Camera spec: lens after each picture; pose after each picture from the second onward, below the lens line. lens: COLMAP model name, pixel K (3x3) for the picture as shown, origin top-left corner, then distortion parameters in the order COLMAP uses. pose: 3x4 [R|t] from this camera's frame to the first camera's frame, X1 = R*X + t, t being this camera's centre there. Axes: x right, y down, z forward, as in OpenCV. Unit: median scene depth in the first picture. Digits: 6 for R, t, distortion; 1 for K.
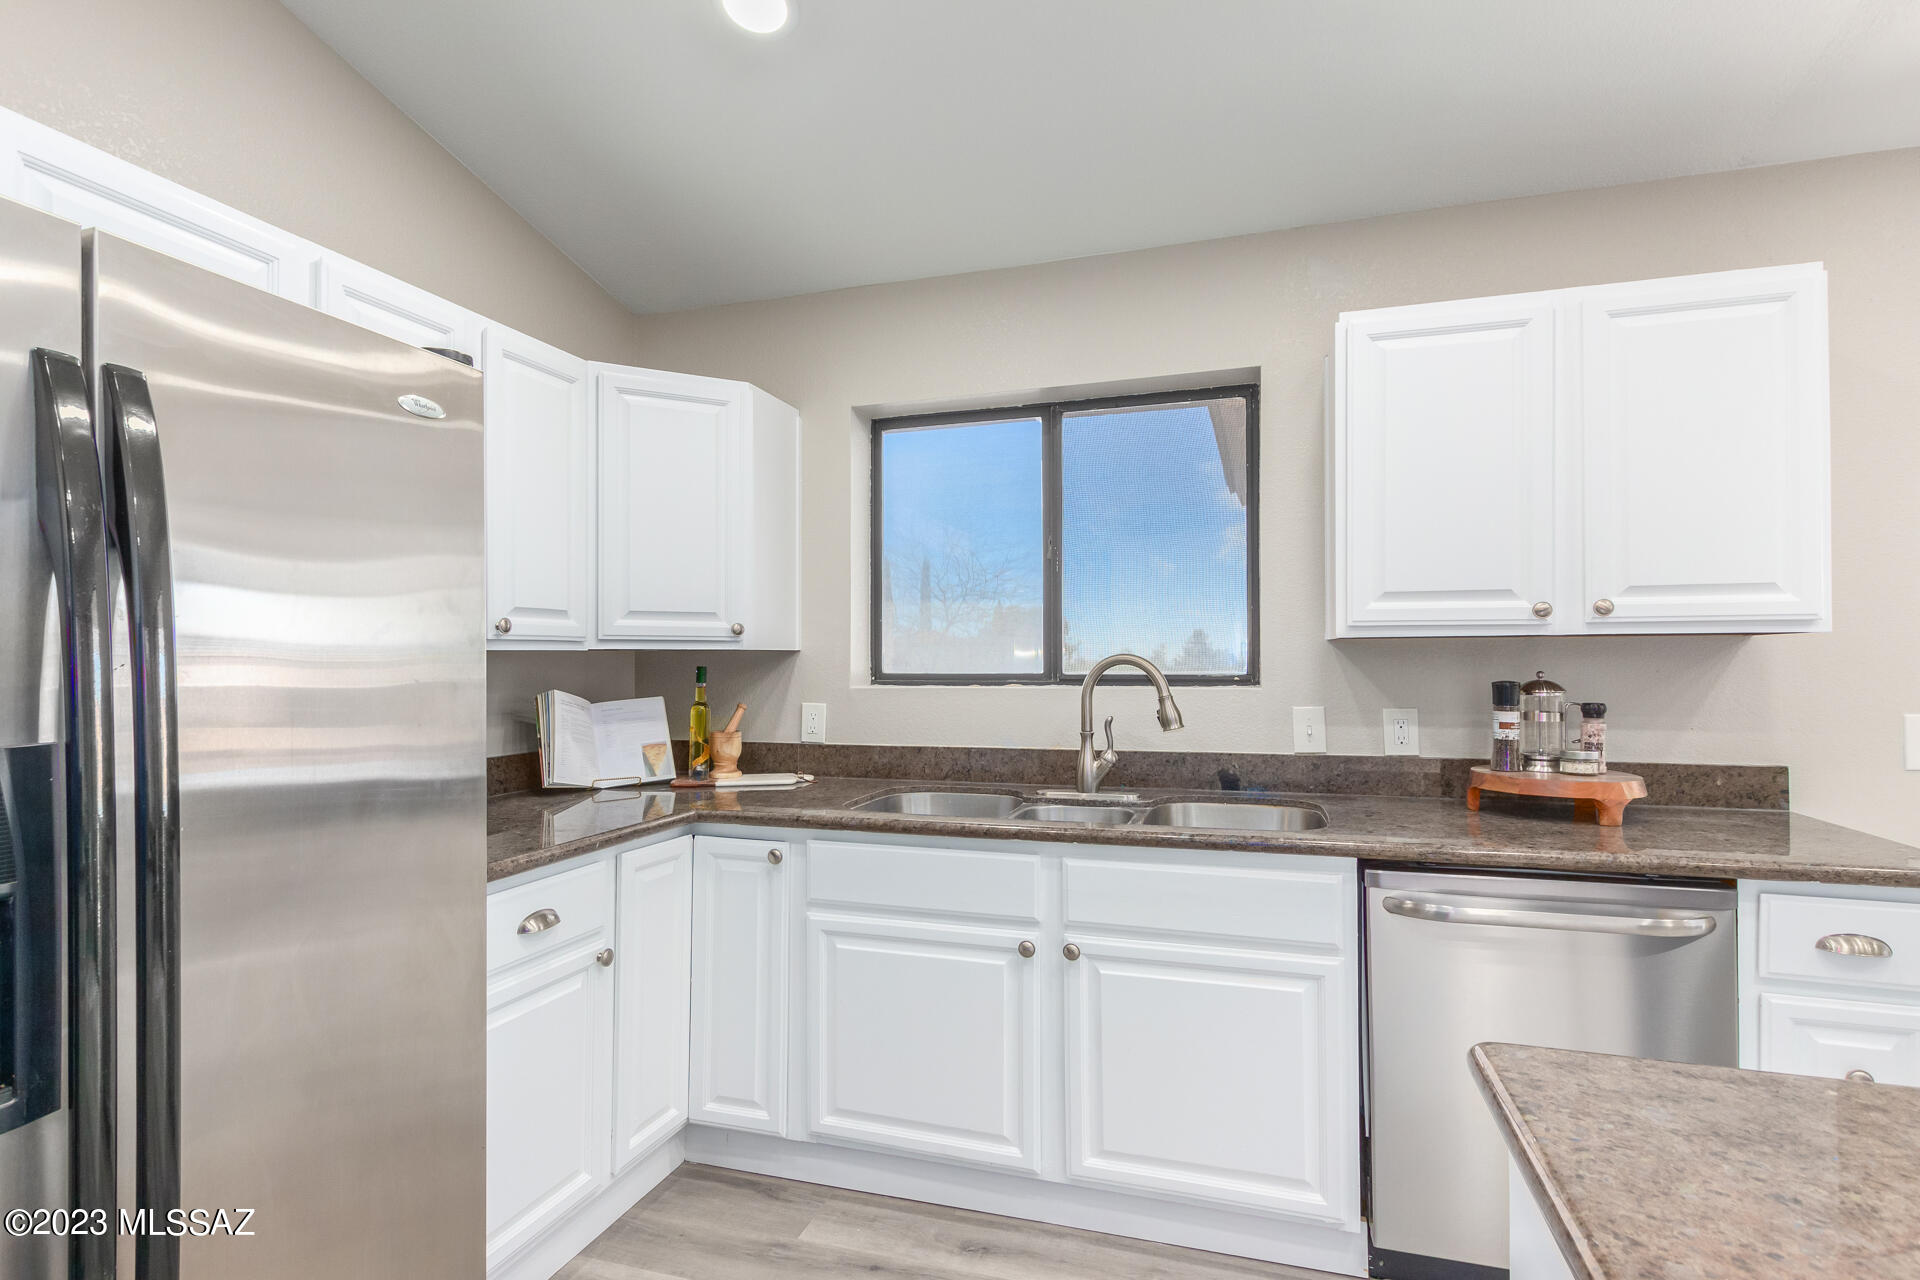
lens RADIAL K [[896.7, 0, 960.0], [0, 896.7, 640.0], [0, 0, 1]] dist [0.027908, 0.000155]
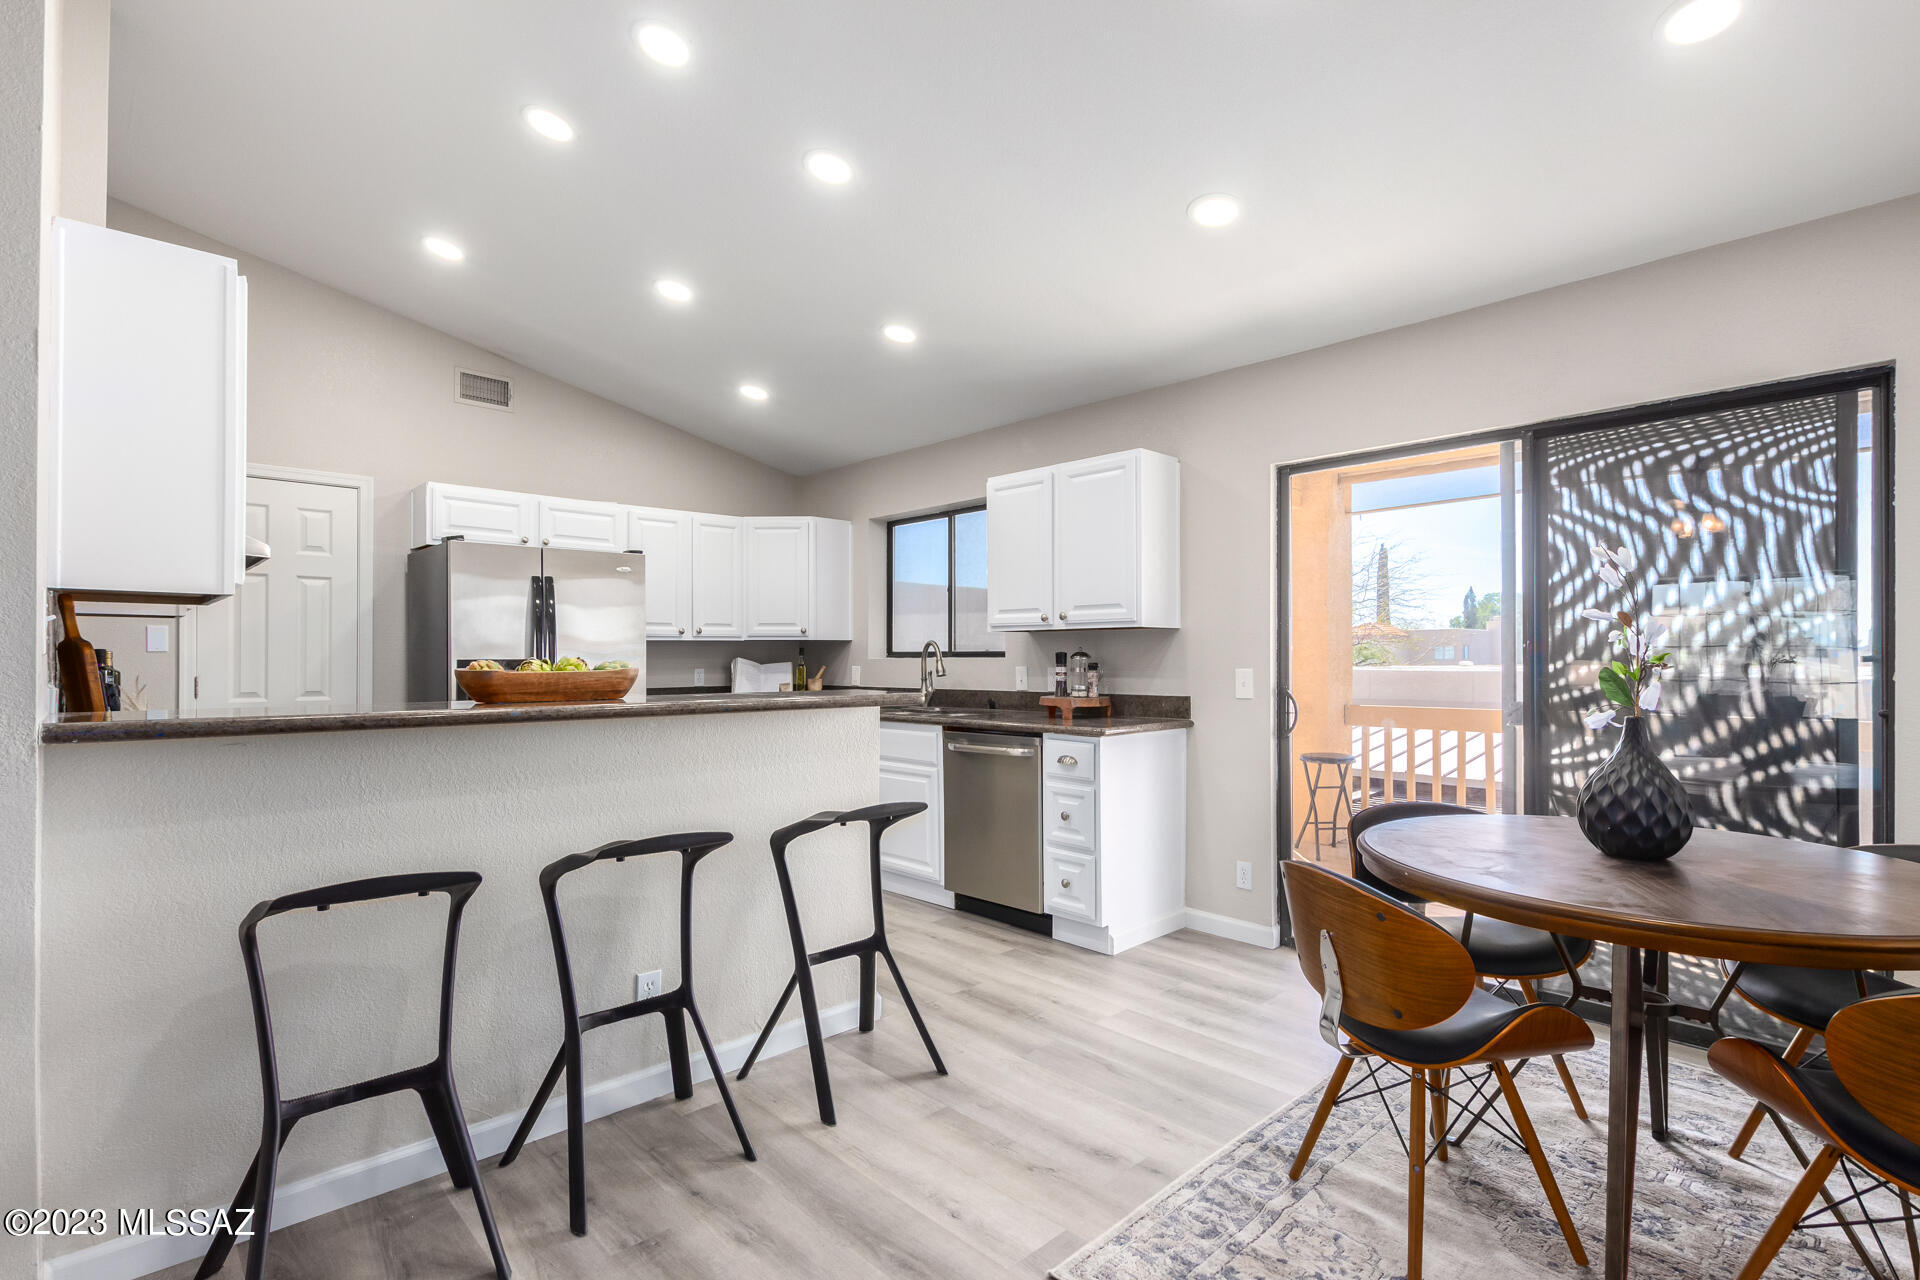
lens RADIAL K [[912.7, 0, 960.0], [0, 912.7, 640.0], [0, 0, 1]] dist [0.001059, 0.000636]
pose [[0.860385, -0.008712, -0.509570, 1.288736], [0.013662, 0.999889, 0.005972, 0.002303], [0.509461, -0.012100, 0.860408, -0.776616]]
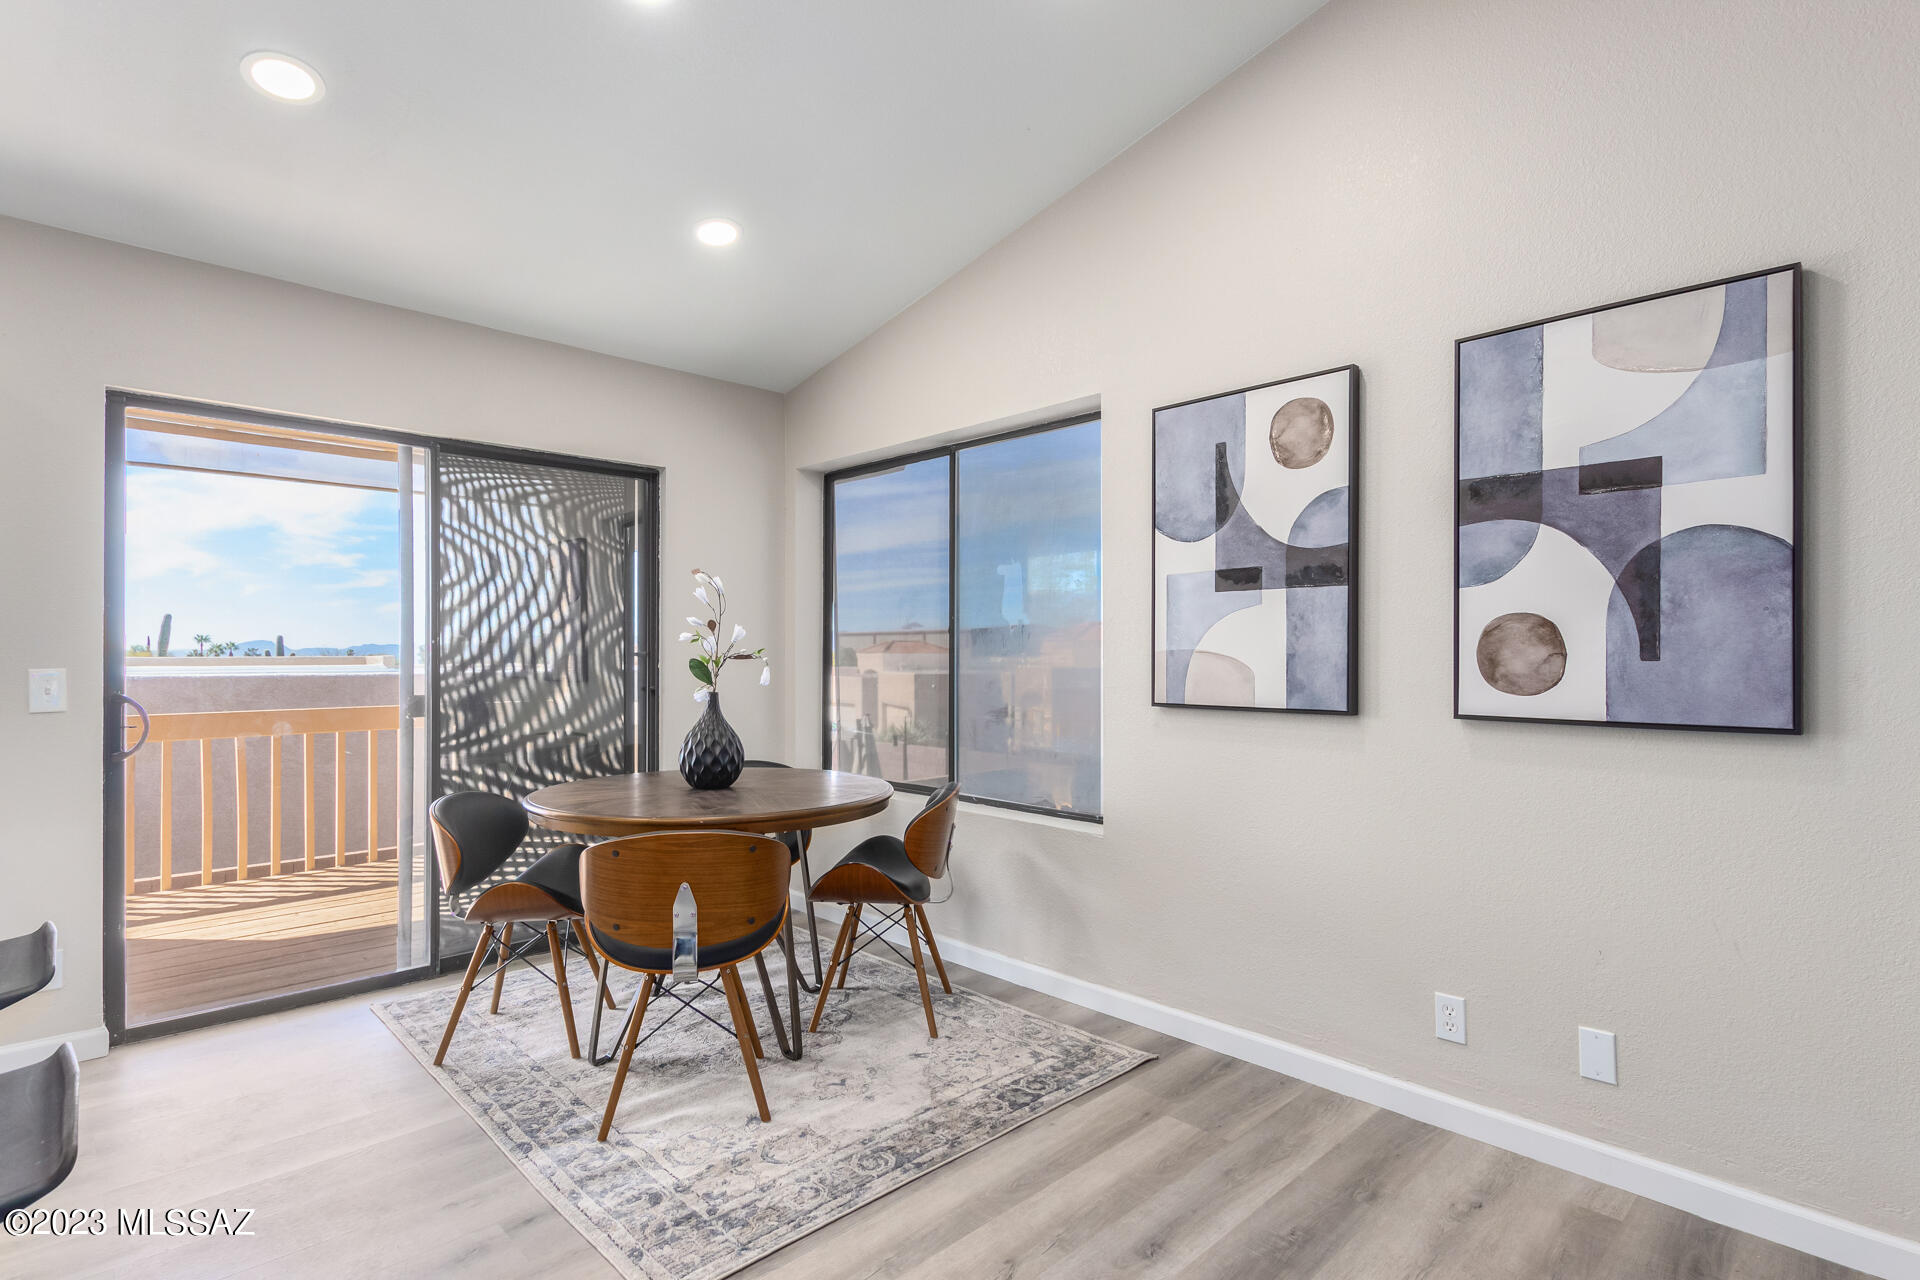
lens RADIAL K [[932.8, 0, 924.5], [0, 932.8, 651.1], [0, 0, 1]] dist [0.012873, 0.000168]
pose [[0.502156, 0.004188, 0.864767, 0.462599], [-0.024314, 0.999661, 0.009277, 0.011333], [-0.864435, -0.025684, 0.502088, -0.624142]]
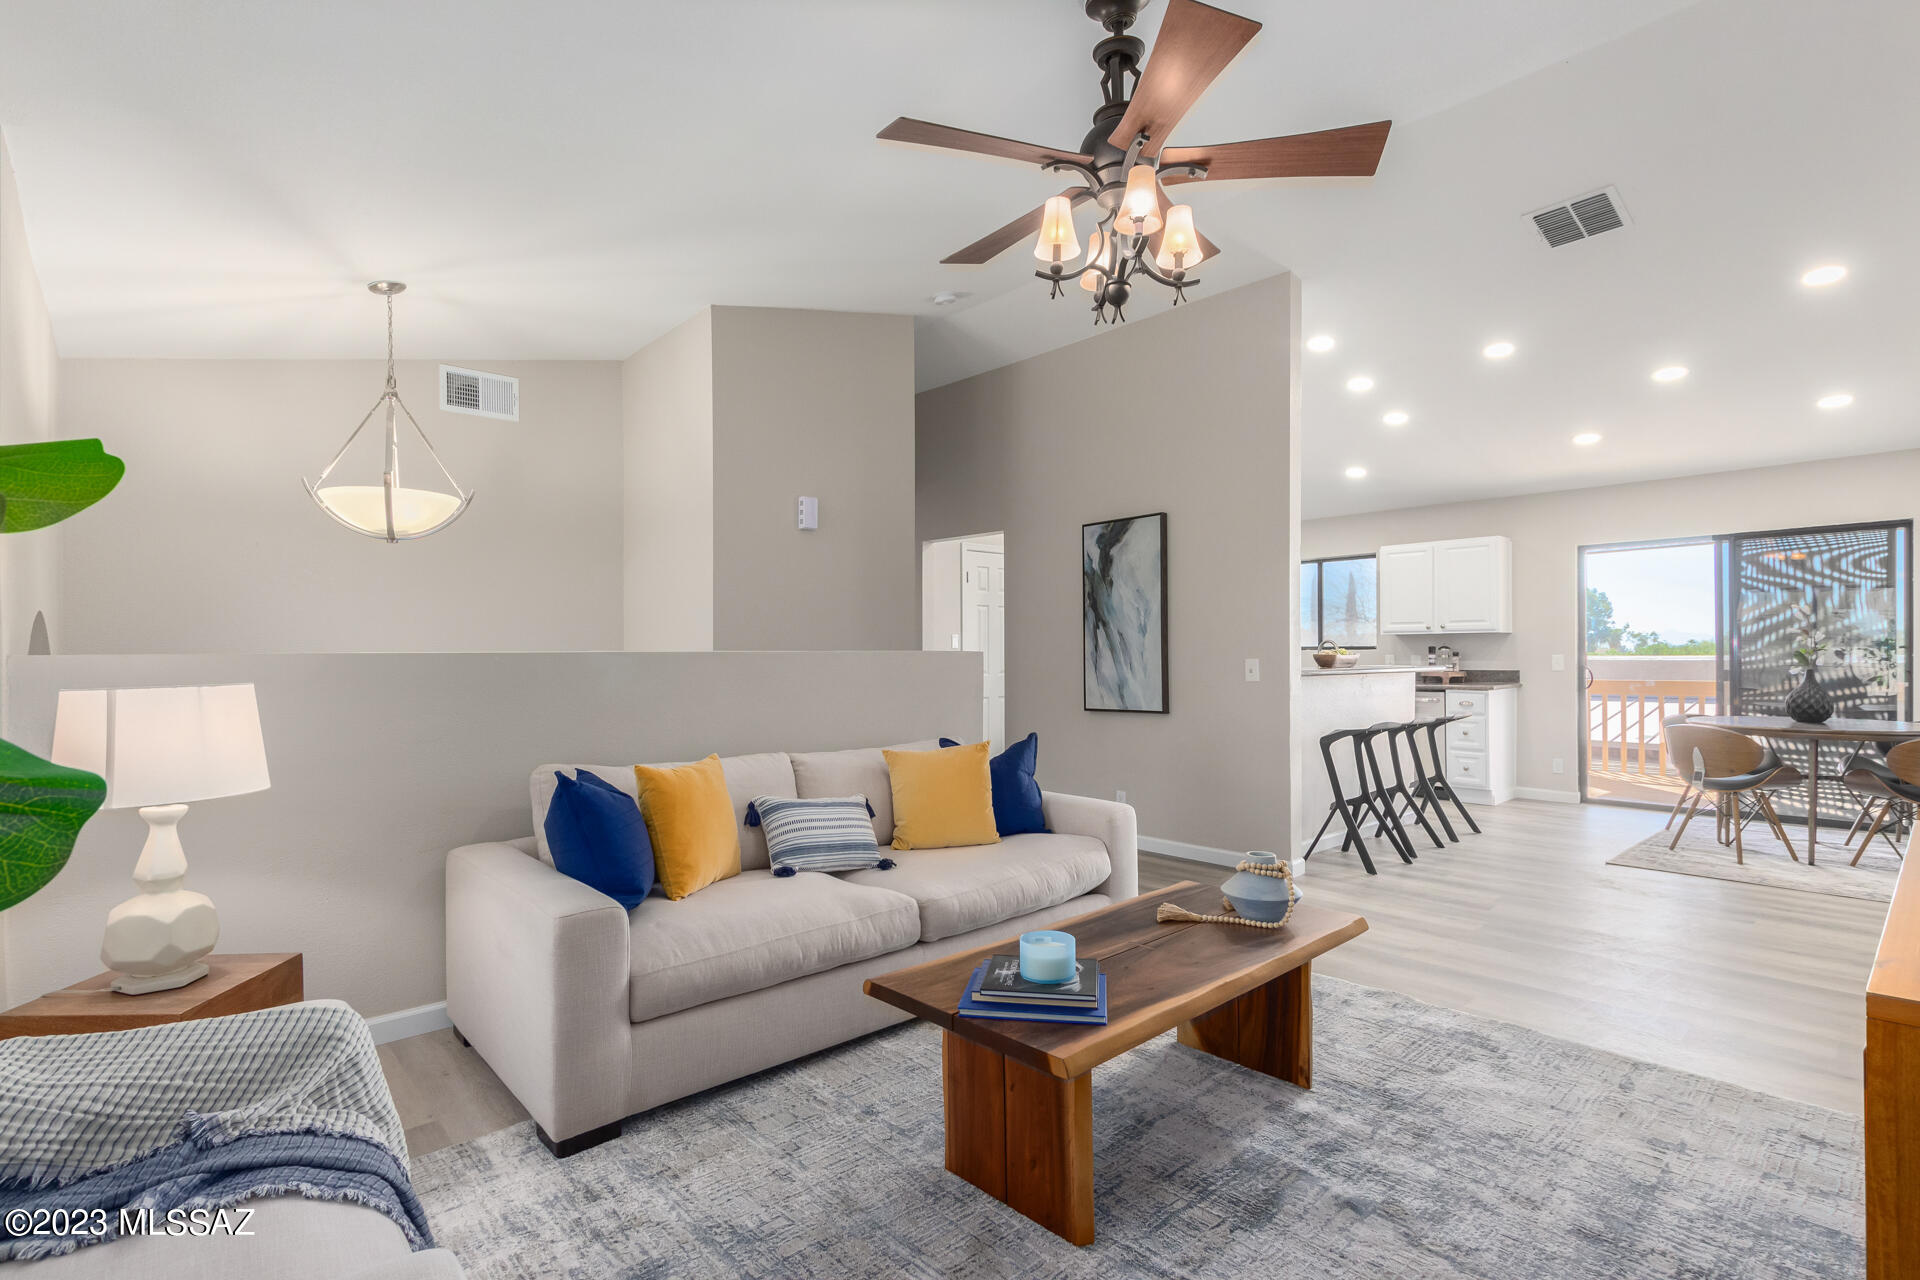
lens RADIAL K [[894.1, 0, 960.0], [0, 894.1, 640.0], [0, 0, 1]] dist [-0.000042, -0.000659]
pose [[0.843247, -0.009099, -0.537450, 0.826221], [0.015765, 0.999845, 0.007807, -0.032778], [0.537295, -0.015056, 0.843260, -2.648919]]
